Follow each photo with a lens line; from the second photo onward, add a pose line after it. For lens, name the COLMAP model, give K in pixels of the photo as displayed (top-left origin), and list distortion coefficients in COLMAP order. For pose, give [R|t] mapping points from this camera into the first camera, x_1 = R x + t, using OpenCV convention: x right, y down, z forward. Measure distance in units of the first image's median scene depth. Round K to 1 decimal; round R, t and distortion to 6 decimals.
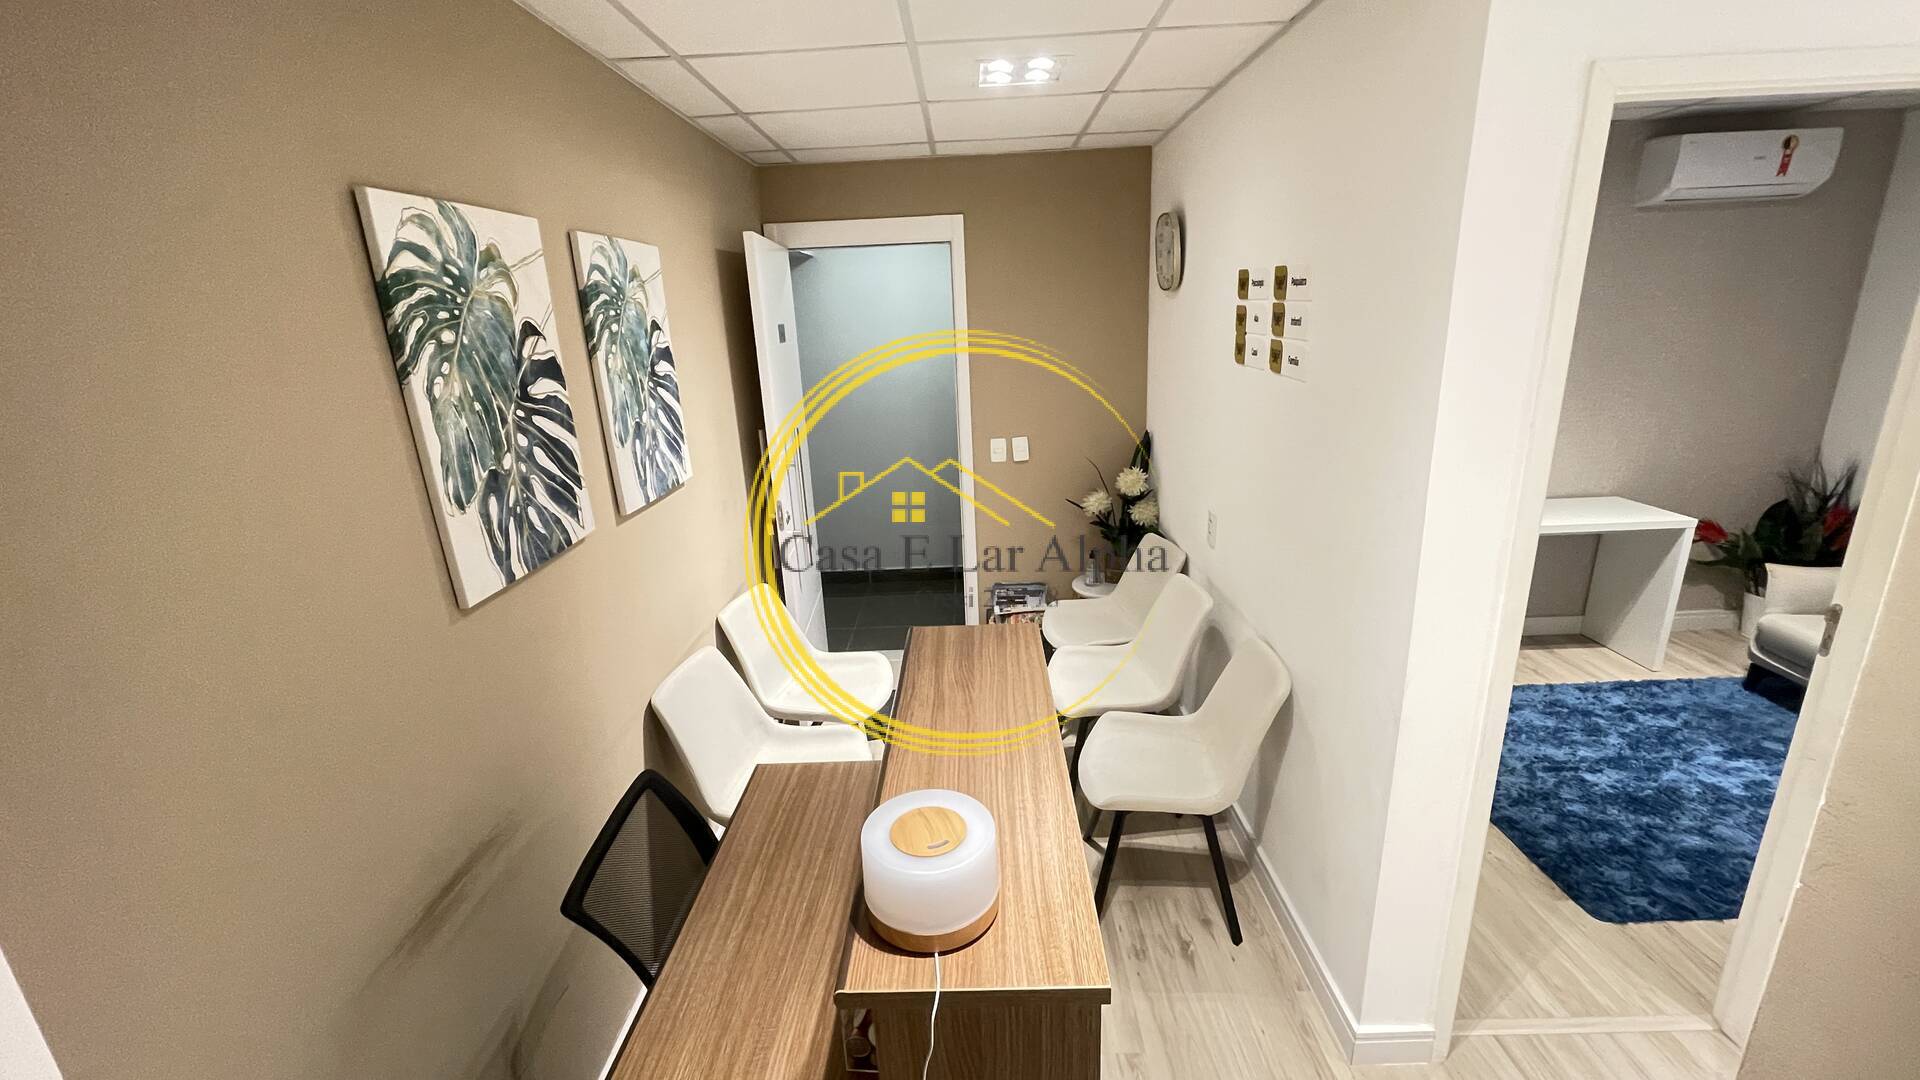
lens RADIAL K [[771.3, 0, 959.4], [0, 771.3, 539.2], [0, 0, 1]] dist [0.001434, -0.000286]
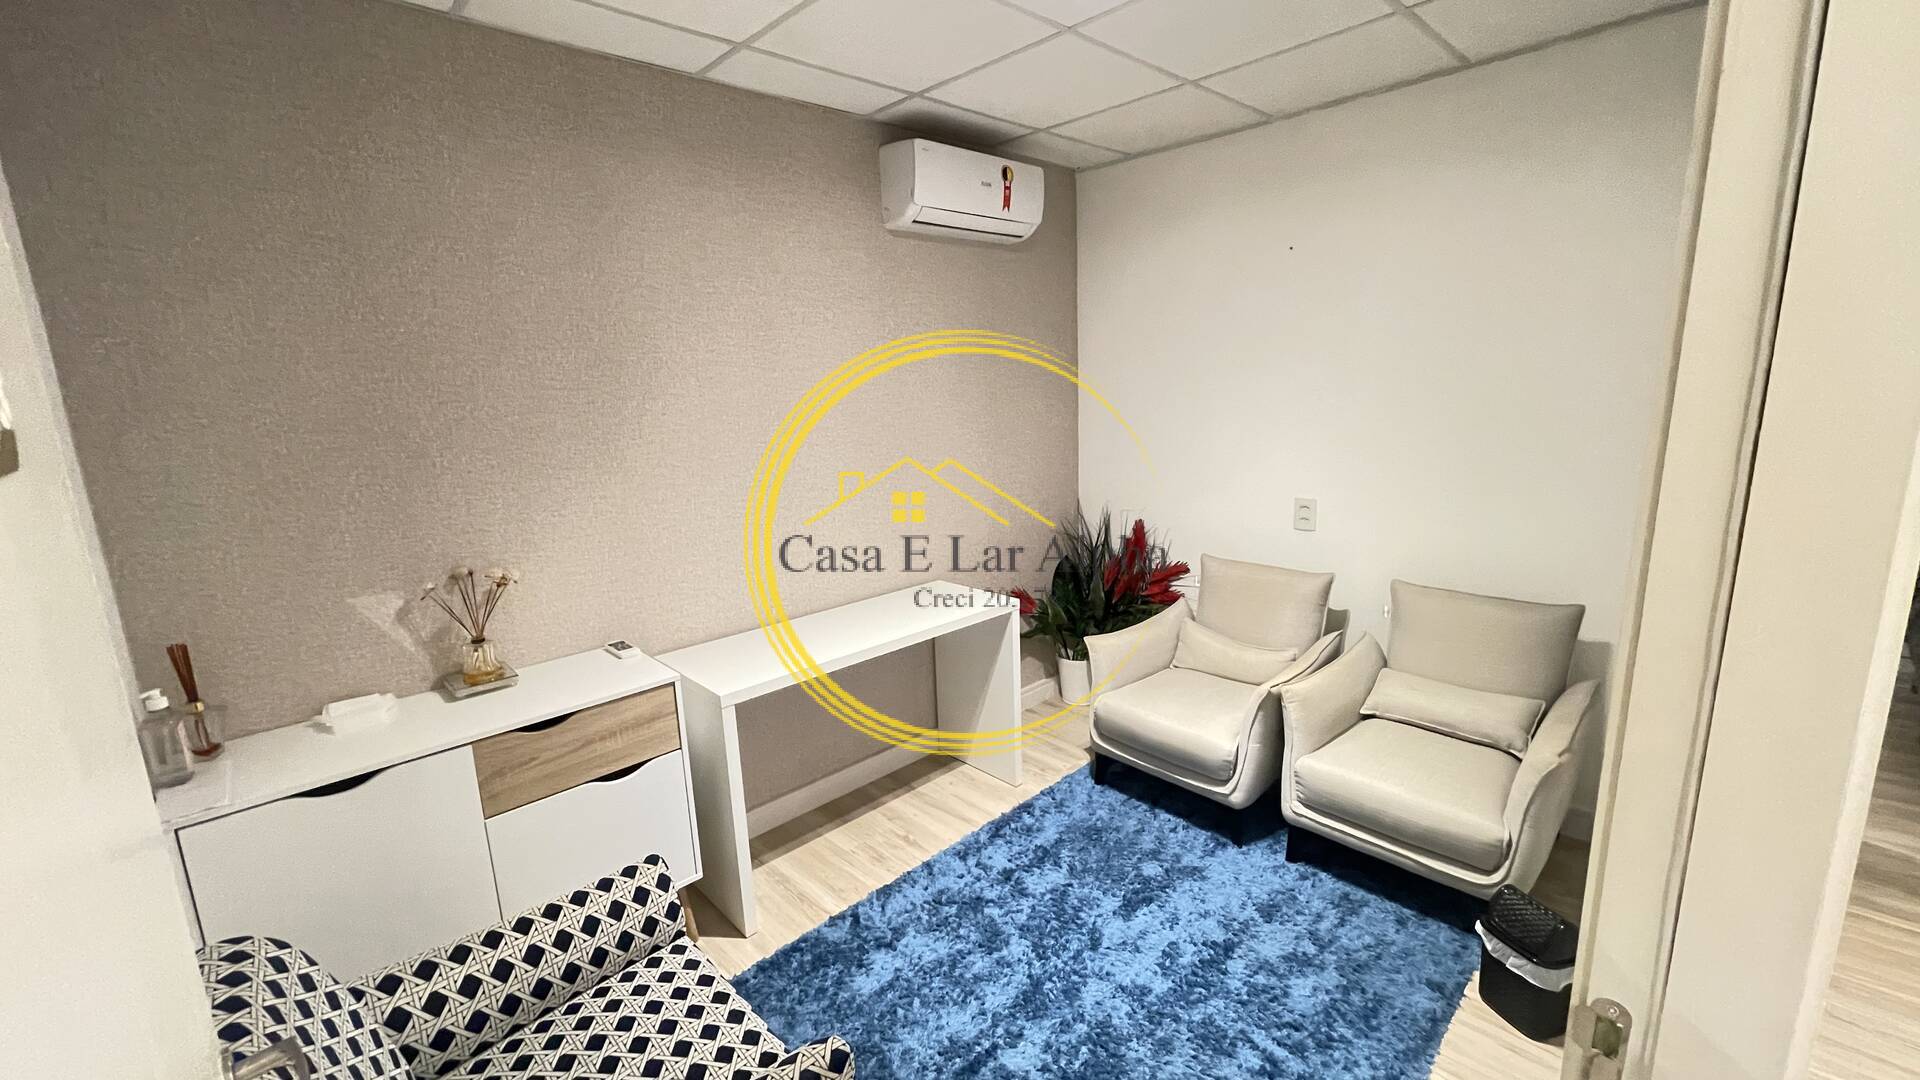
lens RADIAL K [[771.3, 0, 962.4], [0, 771.3, 539.4], [0, 0, 1]] dist [0.001434, -0.000286]
pose [[0.713354, -0.126223, 0.689343, 0.367377], [0.203708, 0.978520, -0.031631, -0.080742], [-0.670544, 0.162989, 0.723744, 0.453949]]
